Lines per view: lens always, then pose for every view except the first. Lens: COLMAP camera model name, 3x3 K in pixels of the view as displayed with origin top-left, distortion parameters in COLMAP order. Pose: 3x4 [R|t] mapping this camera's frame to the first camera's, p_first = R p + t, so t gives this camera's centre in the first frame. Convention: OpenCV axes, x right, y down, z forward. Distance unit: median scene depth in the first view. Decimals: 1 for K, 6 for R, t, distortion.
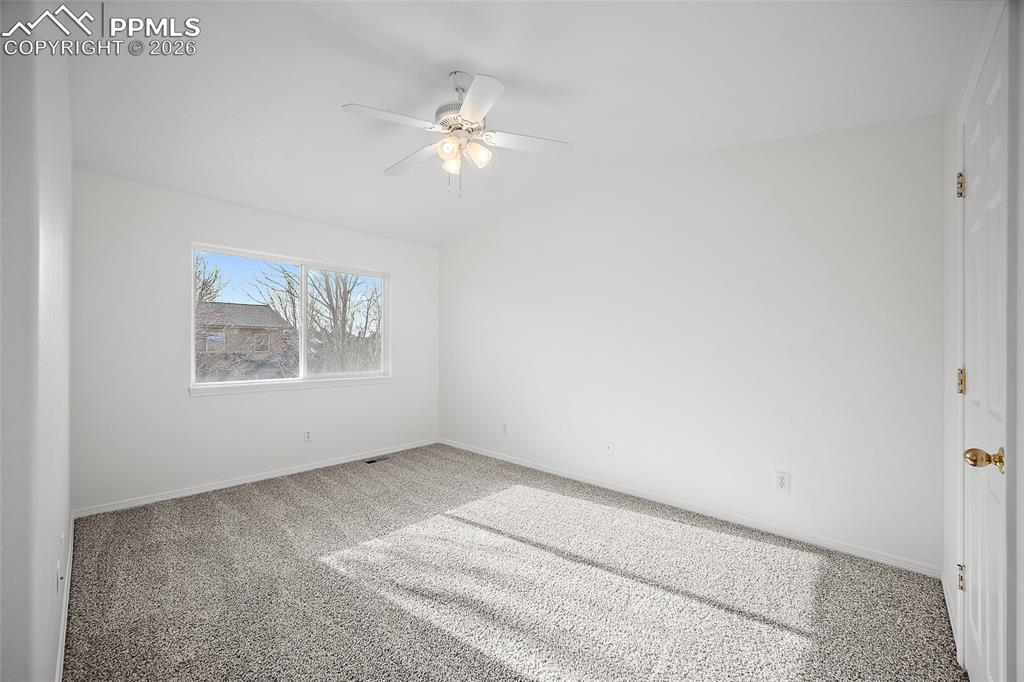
lens RADIAL K [[408.5, 0, 508.3], [0, 408.5, 347.5], [0, 0, 1]] dist [0.001172, -0.000158]
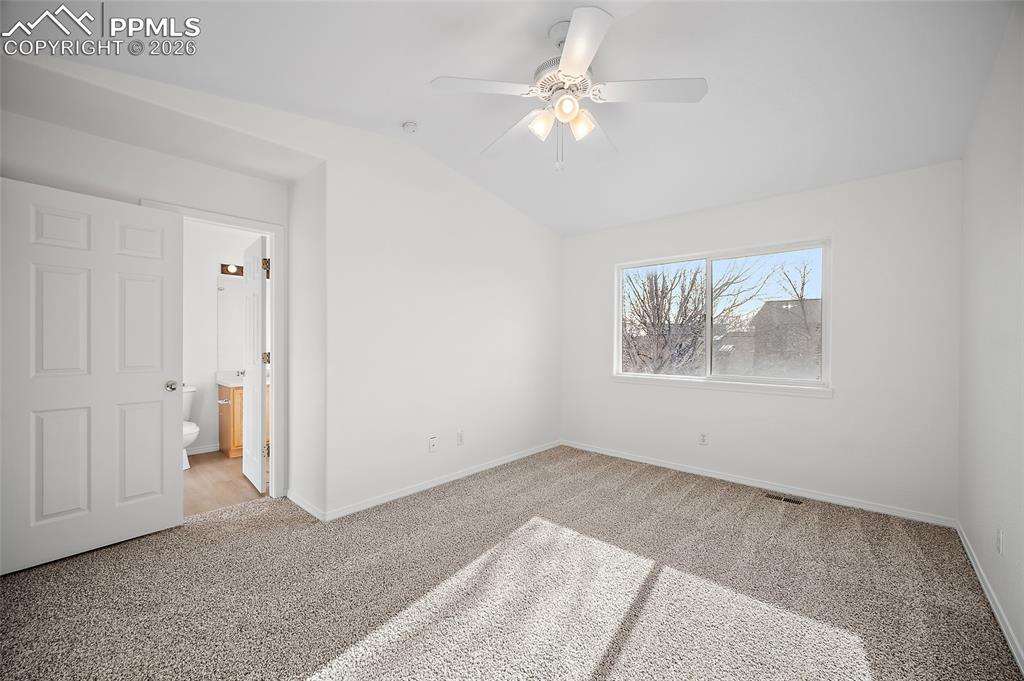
lens RADIAL K [[408.5, 0, 508.3], [0, 408.5, 347.0], [0, 0, 1]] dist [0.001172, -0.000158]
pose [[0.005629, 0.008942, -0.999944, 0.592660], [-0.007419, 0.999933, 0.008900, -0.003291], [0.999957, 0.007368, 0.005695, 0.706658]]
